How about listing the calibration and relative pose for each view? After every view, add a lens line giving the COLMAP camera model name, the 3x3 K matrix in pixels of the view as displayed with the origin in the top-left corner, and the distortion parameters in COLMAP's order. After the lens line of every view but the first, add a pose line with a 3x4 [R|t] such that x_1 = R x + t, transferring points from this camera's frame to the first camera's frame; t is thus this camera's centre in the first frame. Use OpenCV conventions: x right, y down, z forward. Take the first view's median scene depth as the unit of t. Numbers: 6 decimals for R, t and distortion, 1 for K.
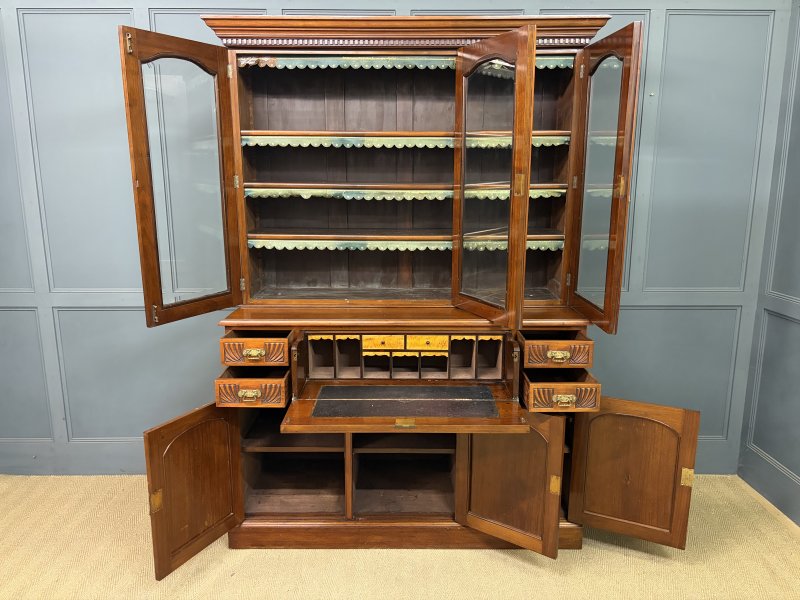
lens RADIAL K [[608.5, 0, 400.0], [0, 608.5, 300.2], [0, 0, 1]] dist [0.042798, -0.048433]
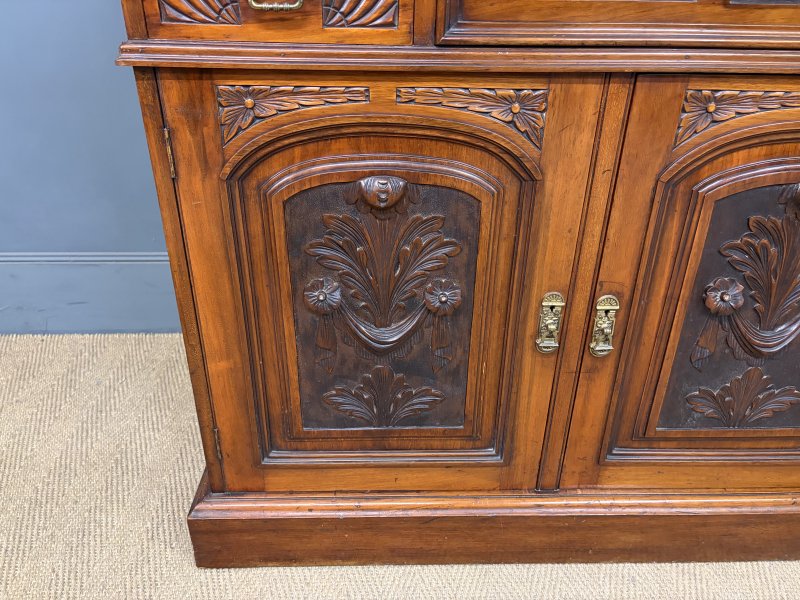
lens RADIAL K [[608.5, 0, 399.5], [0, 608.5, 303.6], [0, 0, 1]] dist [0.042798, -0.048433]
pose [[0.999459, -0.002365, 0.032808, -0.183124], [-0.007411, 0.955576, 0.294651, 0.166315], [-0.032048, -0.294735, 0.955041, 0.736685]]
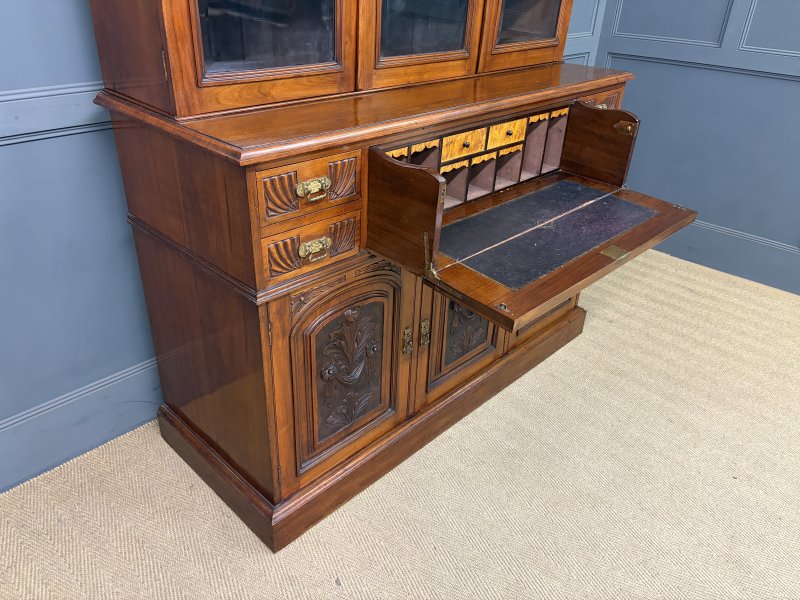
lens RADIAL K [[608.5, 0, 400.3], [0, 608.5, 301.2], [0, 0, 1]] dist [0.042798, -0.048433]
pose [[0.692094, -0.331333, 0.641268, -0.508774], [0.100365, 0.923964, 0.369078, -0.017821], [-0.714795, -0.191076, 0.672724, 0.592869]]
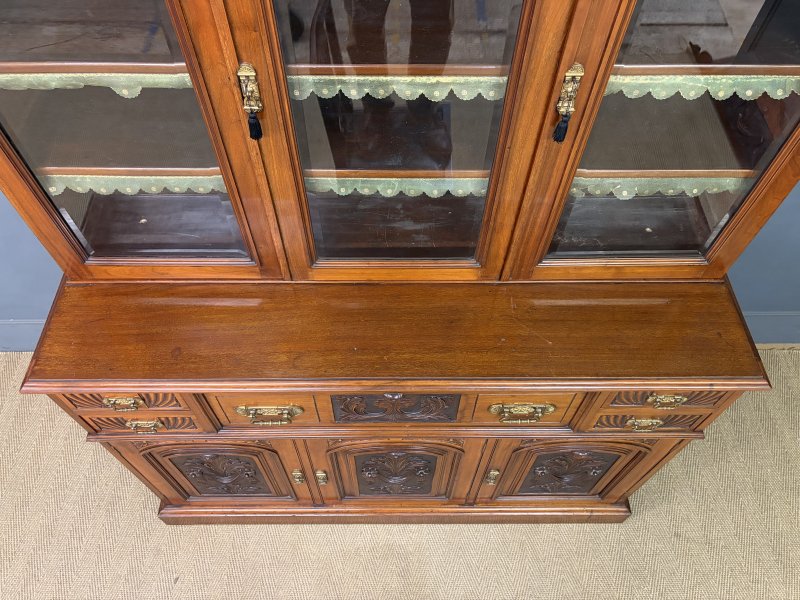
lens RADIAL K [[608.5, 0, 393.8], [0, 608.5, 303.4], [0, 0, 1]] dist [0.042798, -0.048433]
pose [[0.999960, -0.005150, 0.007362, 0.003190], [-0.001521, 0.710529, 0.703666, -0.353263], [-0.008855, -0.703649, 0.710492, 0.668487]]
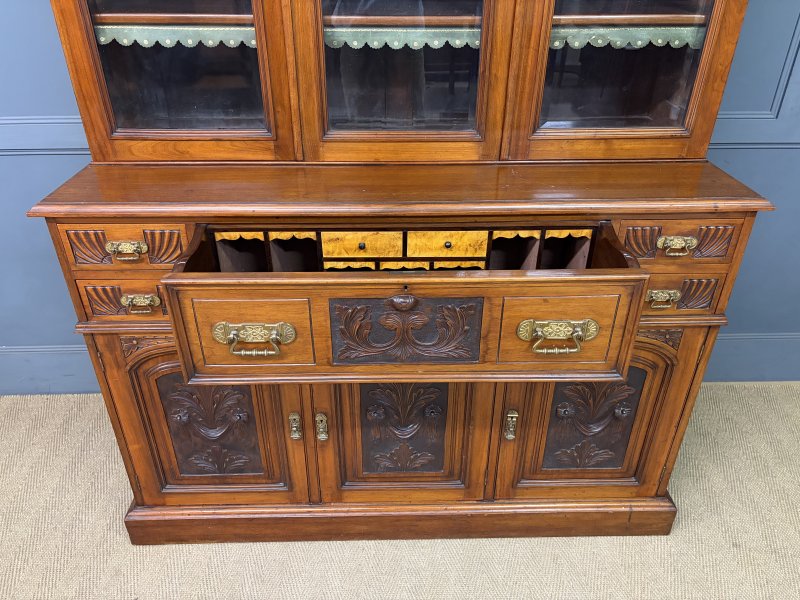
lens RADIAL K [[608.5, 0, 397.7], [0, 608.5, 303.3], [0, 0, 1]] dist [0.042798, -0.048433]
pose [[0.999653, -0.012099, 0.023381, -0.009855], [0.003506, 0.941400, 0.337275, -0.057898], [-0.026091, -0.337076, 0.941116, 0.482012]]
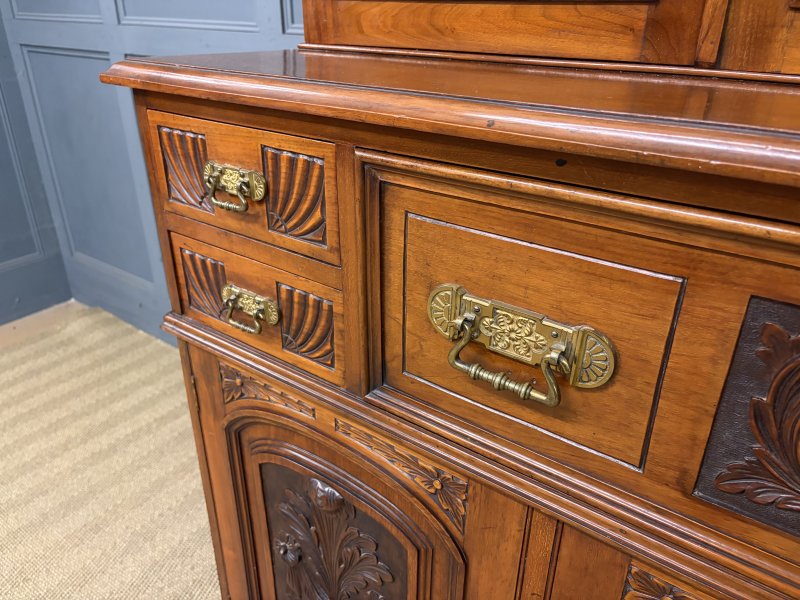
lens RADIAL K [[608.5, 0, 402.9], [0, 608.5, 306.4], [0, 0, 1]] dist [0.042798, -0.048433]
pose [[0.807448, 0.272076, -0.523452, -0.037593], [-0.128565, 0.947127, 0.293974, 0.037299], [0.575759, -0.170071, 0.799736, 0.824126]]
